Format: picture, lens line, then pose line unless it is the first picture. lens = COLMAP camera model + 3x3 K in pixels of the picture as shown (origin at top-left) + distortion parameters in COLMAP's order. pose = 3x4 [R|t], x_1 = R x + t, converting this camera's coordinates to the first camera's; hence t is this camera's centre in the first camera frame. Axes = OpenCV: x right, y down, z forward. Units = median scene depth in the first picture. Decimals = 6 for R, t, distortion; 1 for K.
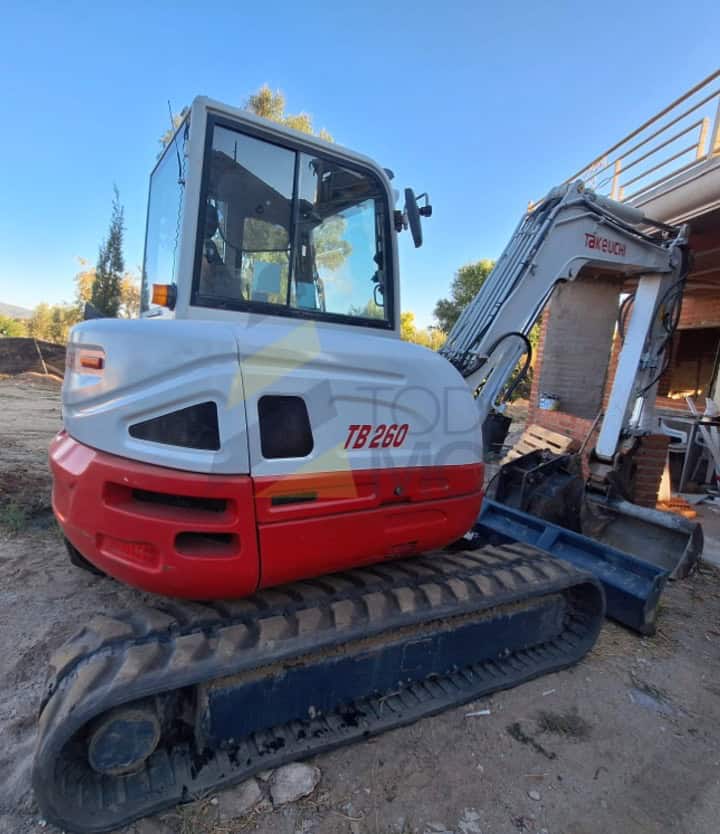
lens RADIAL K [[438.8, 0, 306.0], [0, 438.8, 417.9], [0, 0, 1]] dist [-0.000460, -0.000257]
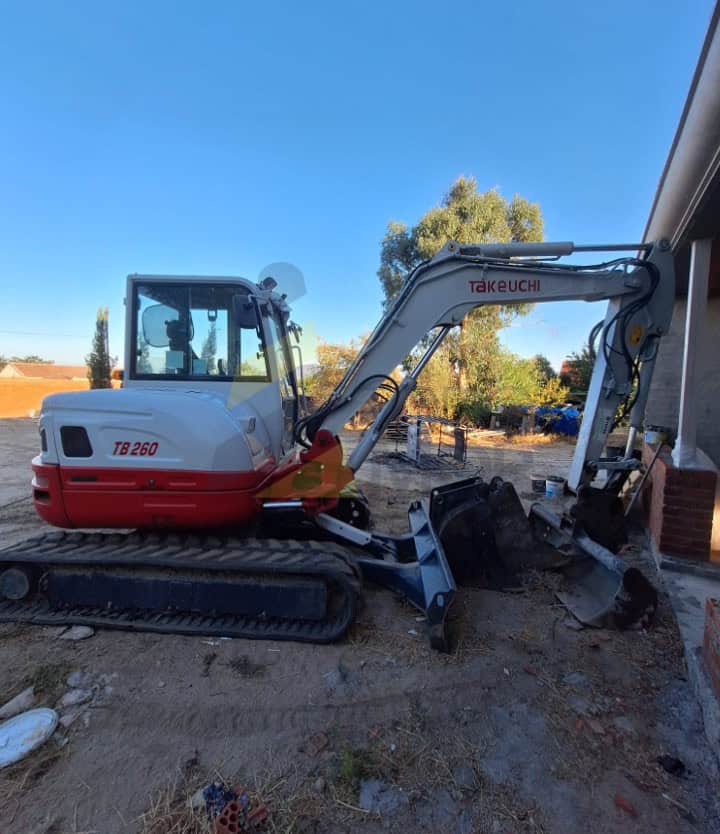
lens RADIAL K [[383.0, 0, 362.5], [0, 383.0, 412.9], [0, 0, 1]] dist [-0.000531, -0.000306]
pose [[0.872404, -0.031444, -0.487772, 1.426147], [-0.018623, 0.995066, -0.097454, 0.026432], [0.488430, 0.094103, 0.867514, 0.073105]]
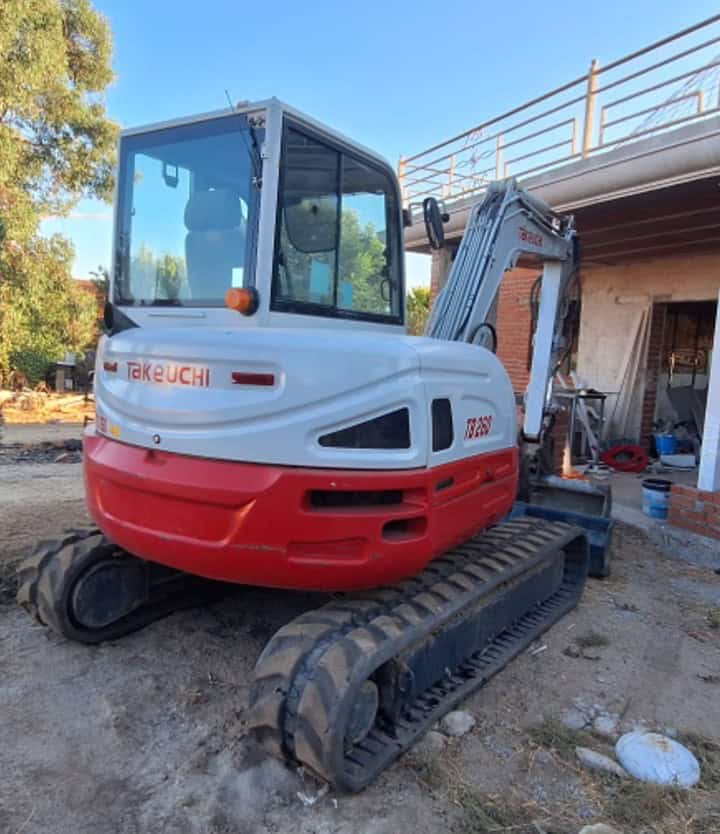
lens RADIAL K [[650.4, 0, 370.0], [0, 650.4, 416.8], [0, 0, 1]] dist [-0.003679, -0.000238]
pose [[0.876876, -0.082017, 0.473668, -0.770964], [0.081806, 0.996425, 0.021090, -0.039147], [-0.473705, 0.020255, 0.880451, -0.348089]]
